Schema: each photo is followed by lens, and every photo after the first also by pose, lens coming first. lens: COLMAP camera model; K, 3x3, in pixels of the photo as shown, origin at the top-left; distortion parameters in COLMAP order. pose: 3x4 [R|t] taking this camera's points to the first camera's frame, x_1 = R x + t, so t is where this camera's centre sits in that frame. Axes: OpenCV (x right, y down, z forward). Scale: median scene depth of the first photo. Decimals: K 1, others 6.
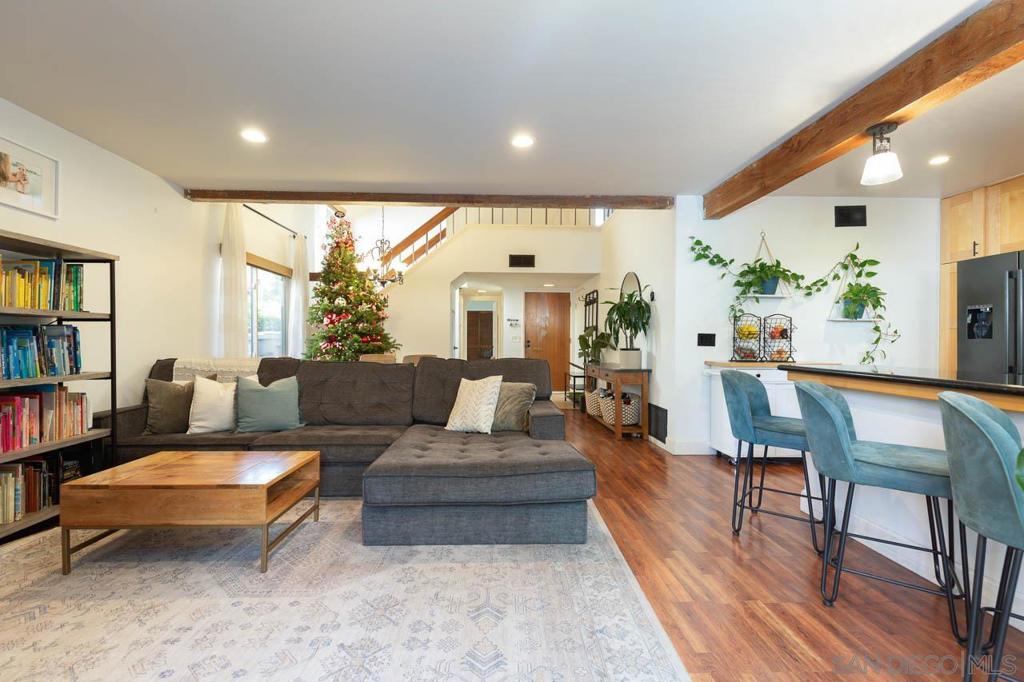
lens RADIAL K [[457.4, 0, 505.0], [0, 457.4, 343.0], [0, 0, 1]] dist [0.004250, -0.000115]
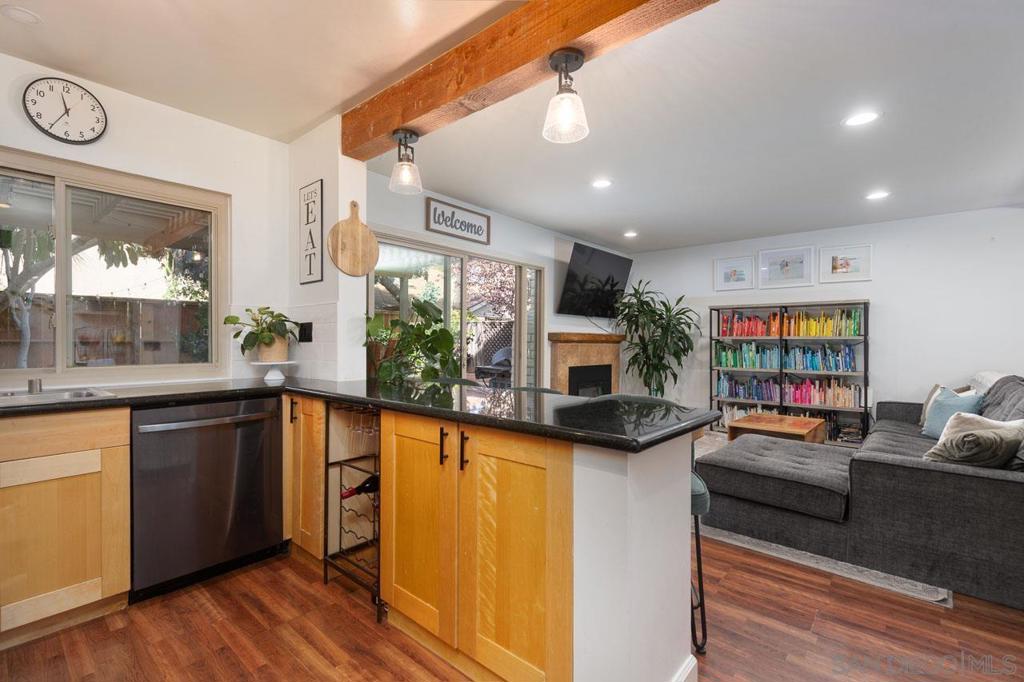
lens RADIAL K [[460.8, 0, 504.4], [0, 460.8, 342.5], [0, 0, 1]] dist [0.016155, -0.000460]
pose [[-0.688636, -0.006354, -0.725080, 0.874026], [-0.014110, 0.999890, 0.004639, -0.023622], [0.724970, 0.013425, -0.688650, 0.900268]]
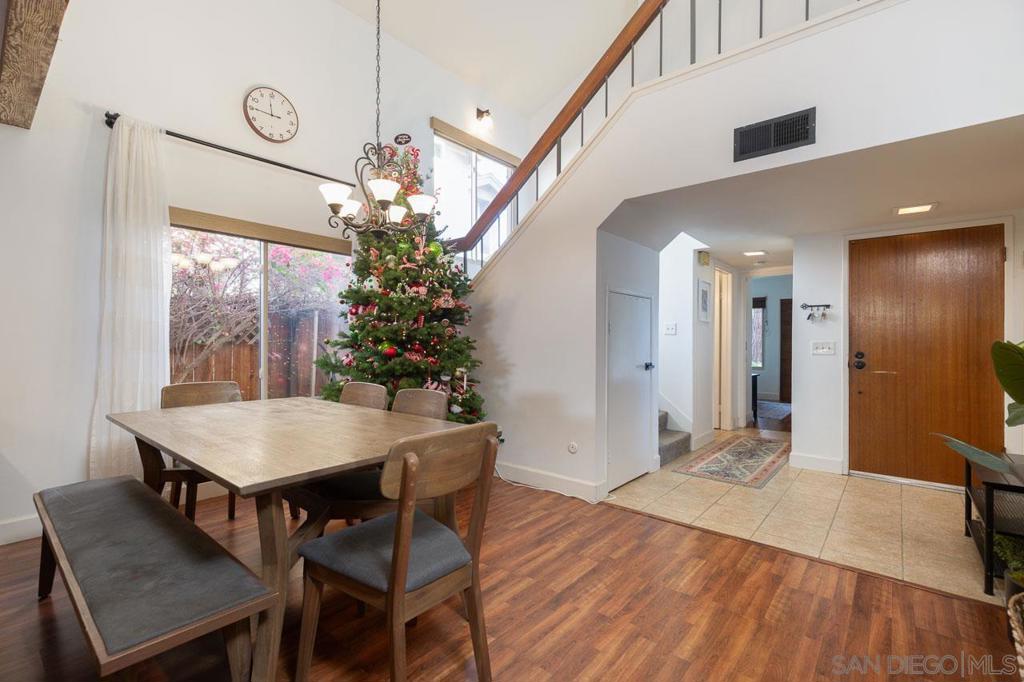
lens RADIAL K [[457.4, 0, 505.0], [0, 457.4, 343.0], [0, 0, 1]] dist [0.004250, -0.000115]
pose [[0.734095, 0.001771, -0.679045, 0.230750], [-0.005769, 0.999977, -0.003630, -0.023742], [0.679022, 0.006582, 0.734088, 1.068447]]
